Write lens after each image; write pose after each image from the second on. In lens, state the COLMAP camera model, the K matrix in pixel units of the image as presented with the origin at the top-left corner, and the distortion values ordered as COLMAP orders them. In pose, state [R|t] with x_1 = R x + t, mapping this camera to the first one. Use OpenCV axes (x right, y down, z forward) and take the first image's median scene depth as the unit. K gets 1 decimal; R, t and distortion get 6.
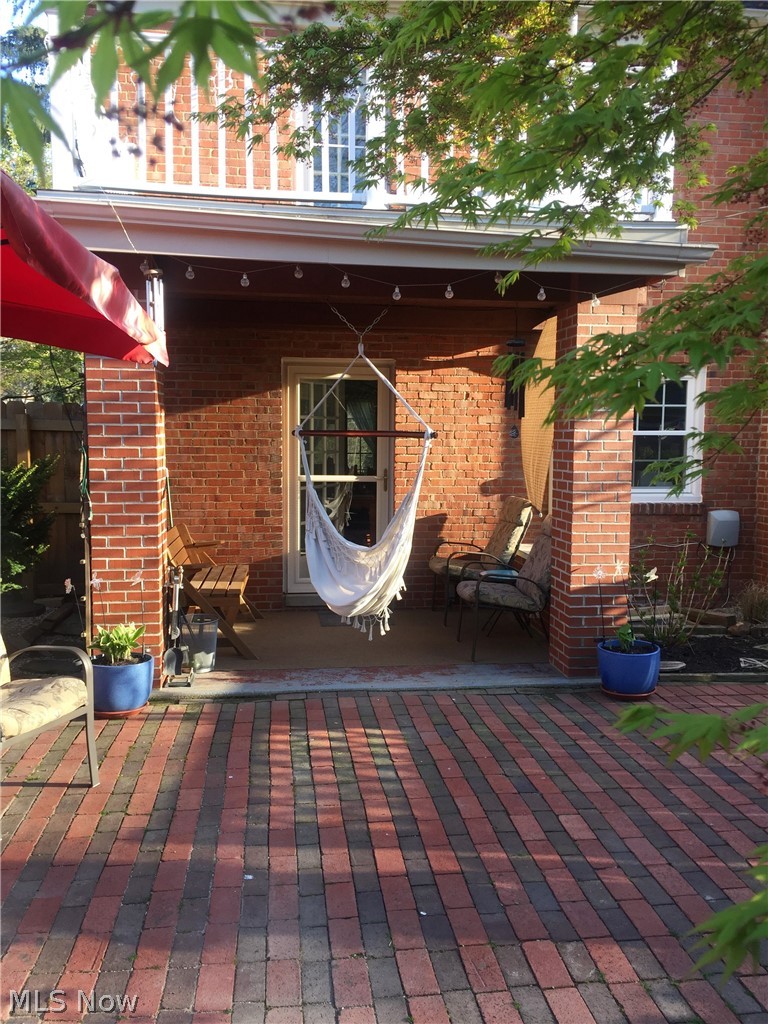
lens RADIAL K [[793.3, 0, 384.0], [0, 793.3, 512.0], [0, 0, 1]] dist [0.001176, -0.124381]
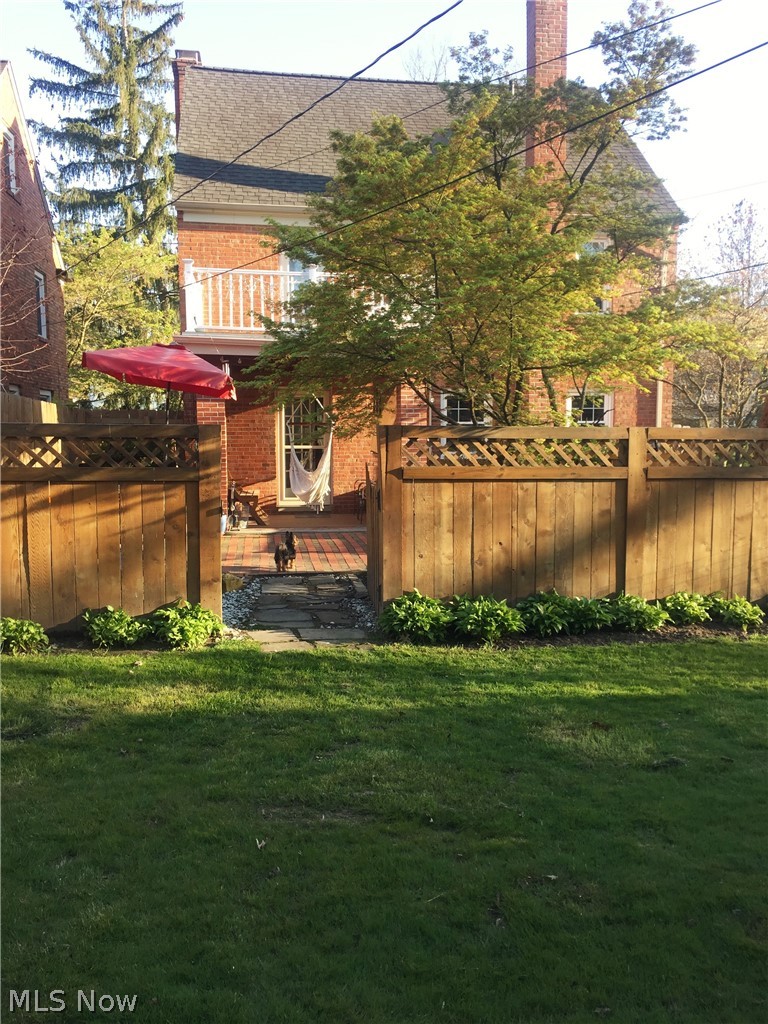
lens RADIAL K [[793.3, 0, 384.0], [0, 793.3, 512.0], [0, 0, 1]] dist [0.001176, -0.124381]
pose [[0.999811, -0.012089, 0.015245, 0.114001], [0.011941, 0.999881, 0.009789, 0.106492], [-0.015362, -0.009605, 0.999836, -1.018875]]
